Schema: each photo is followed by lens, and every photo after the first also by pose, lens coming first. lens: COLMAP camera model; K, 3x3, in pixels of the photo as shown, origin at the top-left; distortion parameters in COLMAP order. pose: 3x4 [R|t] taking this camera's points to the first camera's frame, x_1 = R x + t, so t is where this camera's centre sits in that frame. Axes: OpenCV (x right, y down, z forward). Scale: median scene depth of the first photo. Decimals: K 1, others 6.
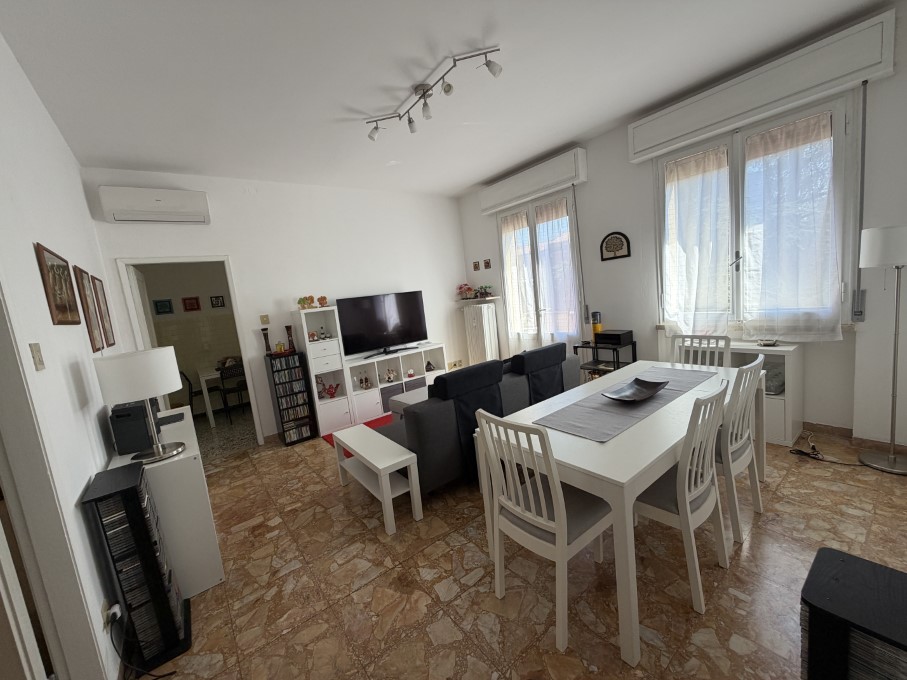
lens RADIAL K [[363.5, 0, 450.5], [0, 363.5, 341.1], [0, 0, 1]] dist [-0.000715, -0.000376]
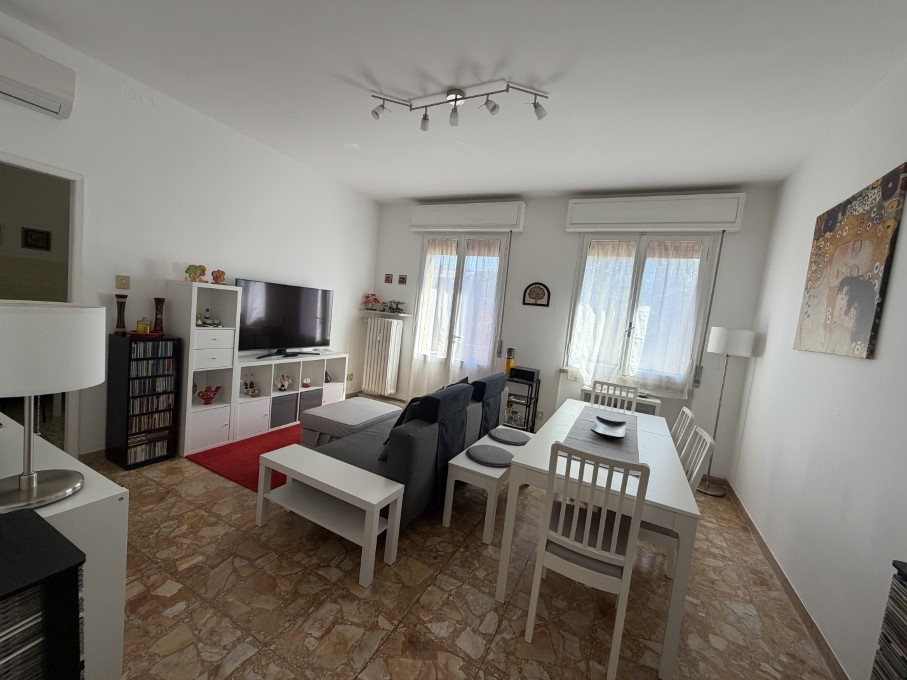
lens RADIAL K [[363.5, 0, 447.7], [0, 363.5, 340.4], [0, 0, 1]] dist [-0.000715, -0.000376]
pose [[0.875562, 0.169292, 0.452473, -0.373480], [-0.146132, 0.985524, -0.085958, 0.026246], [-0.460475, 0.009141, 0.887626, 0.150633]]
